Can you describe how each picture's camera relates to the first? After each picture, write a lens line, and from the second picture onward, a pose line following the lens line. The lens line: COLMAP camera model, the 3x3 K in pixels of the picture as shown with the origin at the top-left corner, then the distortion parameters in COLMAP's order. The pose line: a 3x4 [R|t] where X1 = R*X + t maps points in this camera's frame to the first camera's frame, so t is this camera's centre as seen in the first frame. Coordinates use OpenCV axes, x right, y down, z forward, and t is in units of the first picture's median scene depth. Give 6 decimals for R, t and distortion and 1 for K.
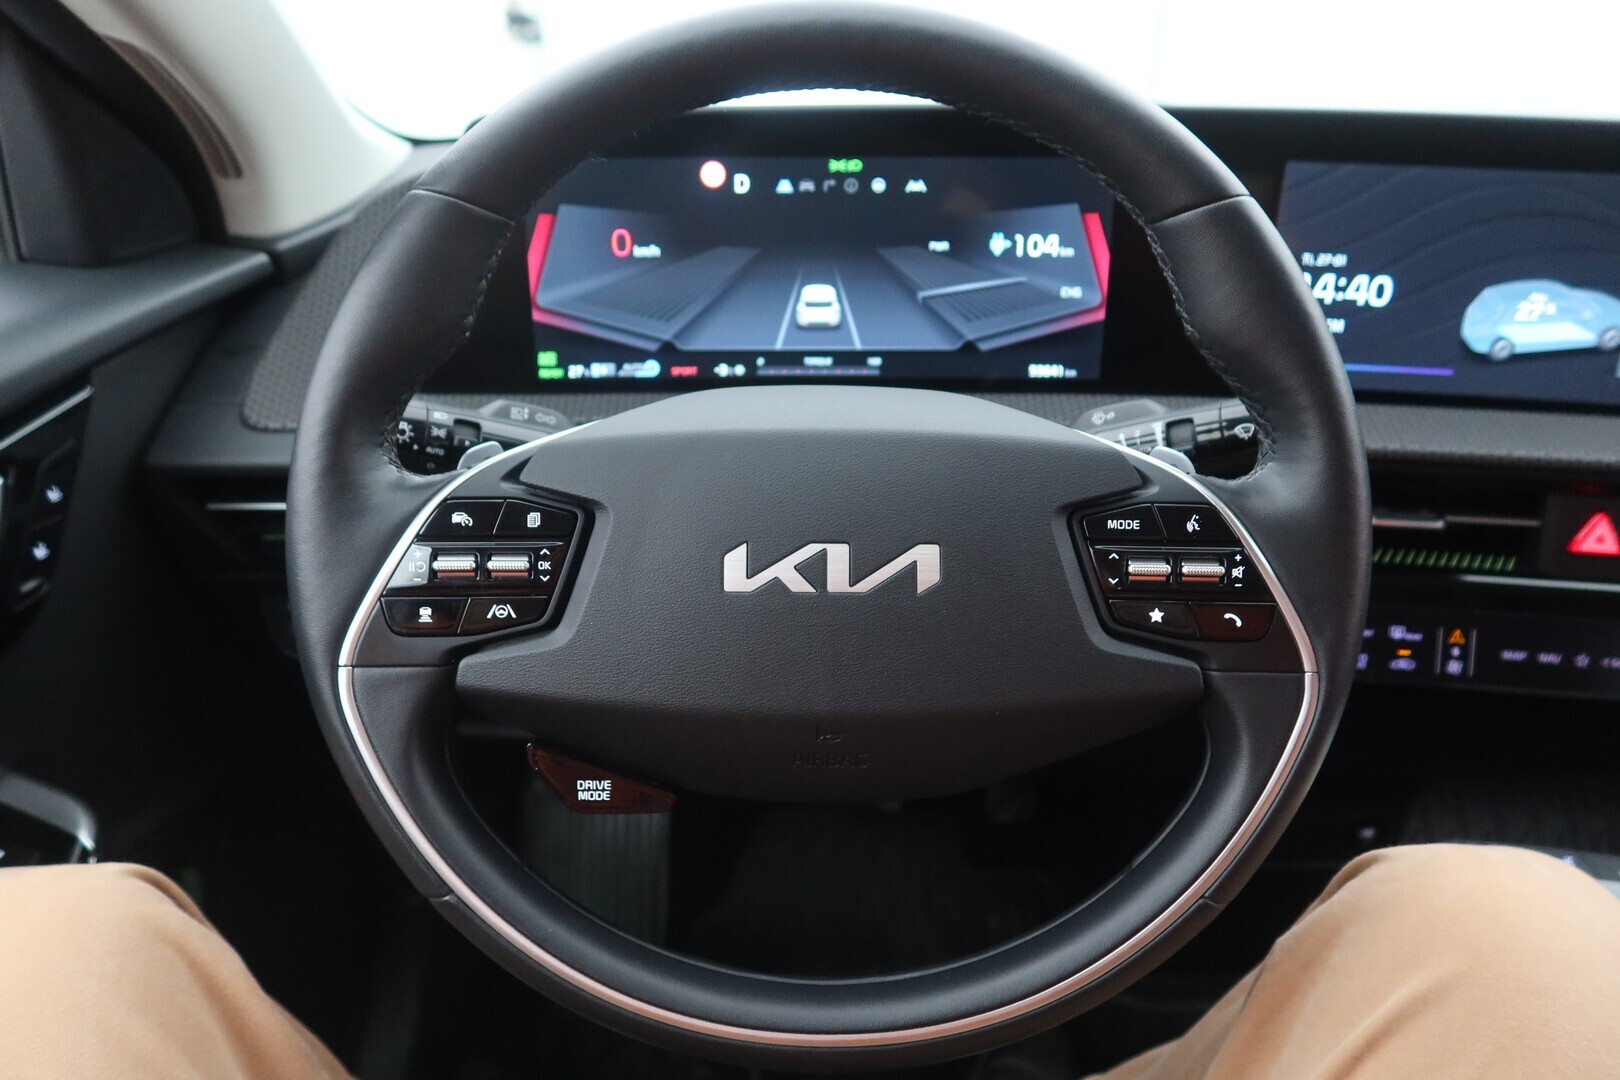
lens RADIAL K [[1080.9, 0, 810.0], [0, 1080.9, 540.0], [0, 0, 1]] dist [-0.026707, -0.002157]
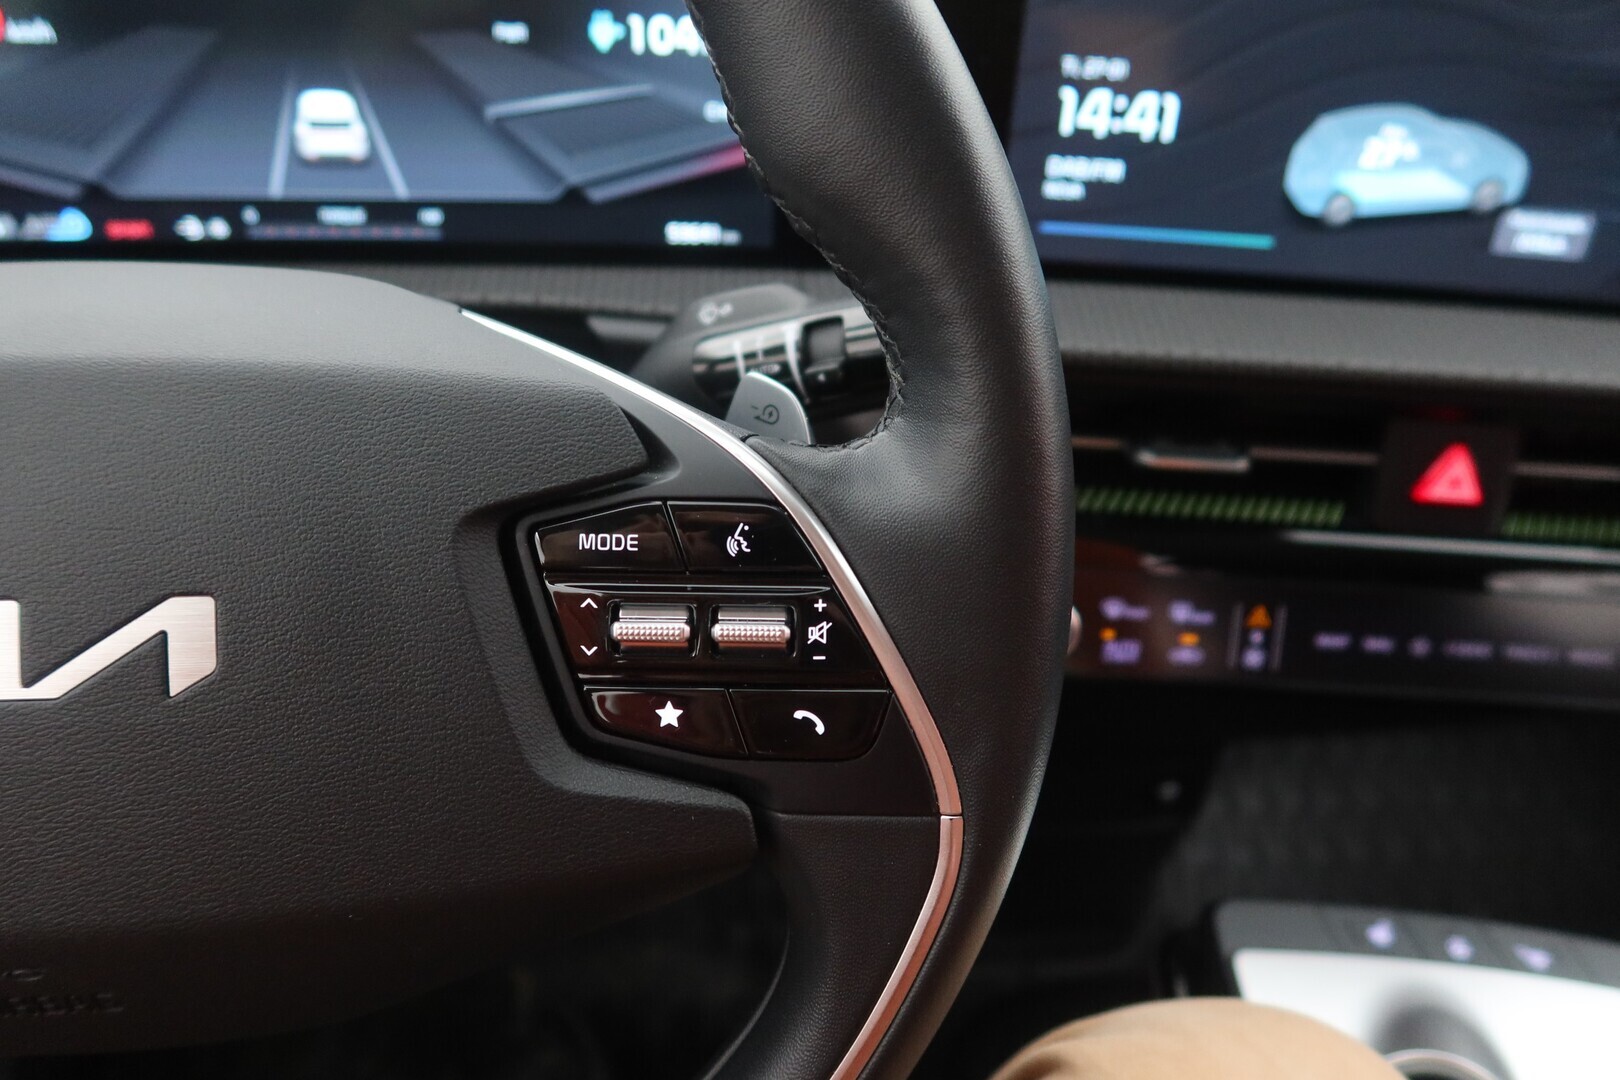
lens RADIAL K [[1080.9, 0, 810.0], [0, 1080.9, 540.0], [0, 0, 1]] dist [-0.026707, -0.002157]
pose [[0.993668, -0.018492, 0.110821, 0.254044], [0.004459, 0.992075, 0.125565, -0.061663], [-0.112265, -0.124276, 0.985876, 0.367912]]
